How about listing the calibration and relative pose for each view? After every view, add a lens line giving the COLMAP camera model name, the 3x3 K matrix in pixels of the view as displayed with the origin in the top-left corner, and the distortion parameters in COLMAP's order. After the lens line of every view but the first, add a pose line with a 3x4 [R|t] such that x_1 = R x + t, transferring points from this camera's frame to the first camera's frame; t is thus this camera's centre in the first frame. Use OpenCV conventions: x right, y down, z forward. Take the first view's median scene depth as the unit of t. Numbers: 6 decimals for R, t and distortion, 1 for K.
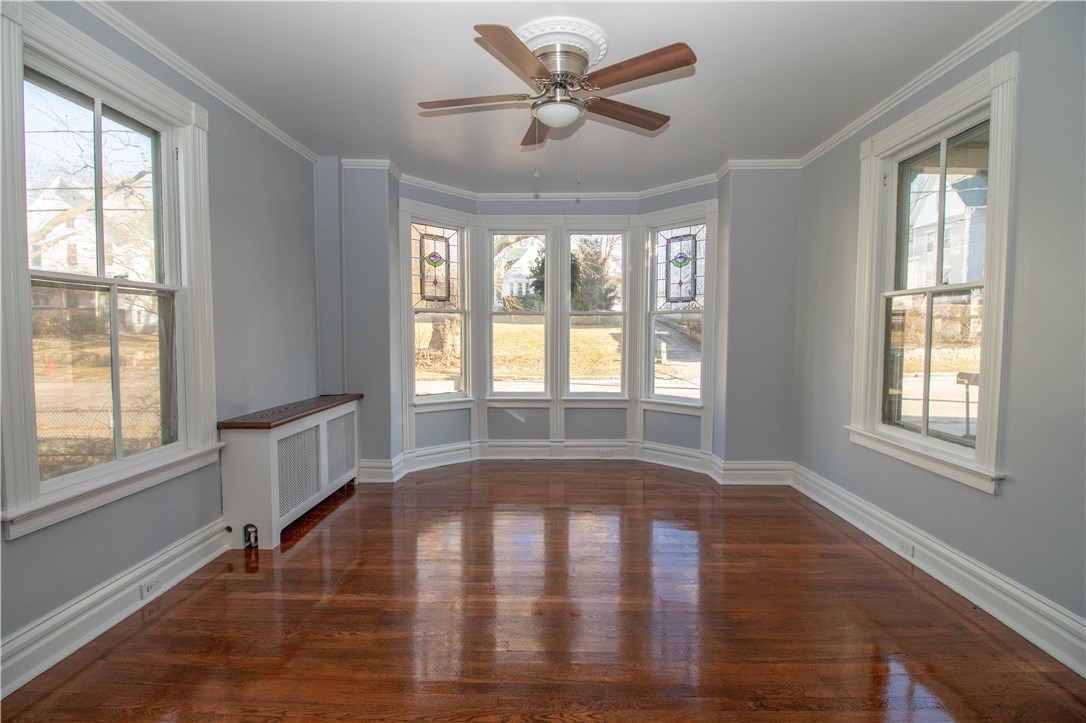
lens RADIAL K [[511.8, 0, 547.2], [0, 511.8, 355.8], [0, 0, 1]] dist [-0.001537, -0.010692]
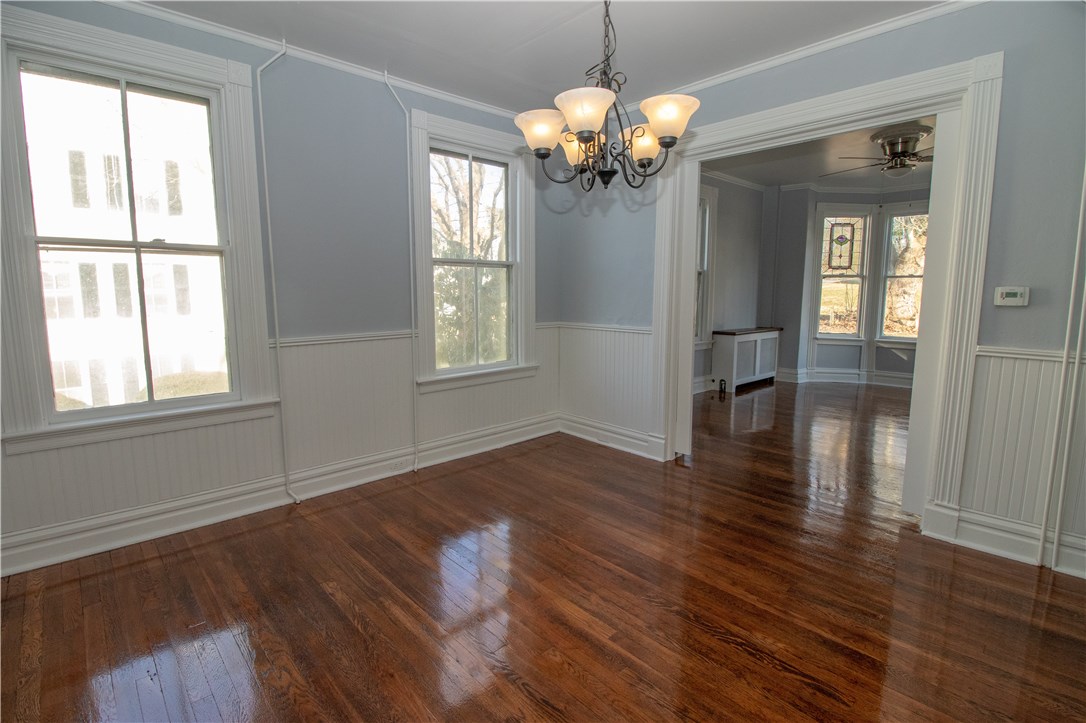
lens RADIAL K [[511.8, 0, 547.2], [0, 511.8, 355.8], [0, 0, 1]] dist [-0.001537, -0.010692]
pose [[0.705754, 0.091649, -0.702504, 0.251992], [-0.039621, 0.995151, 0.090023, 0.042451], [0.707348, -0.035700, 0.705963, -0.656959]]
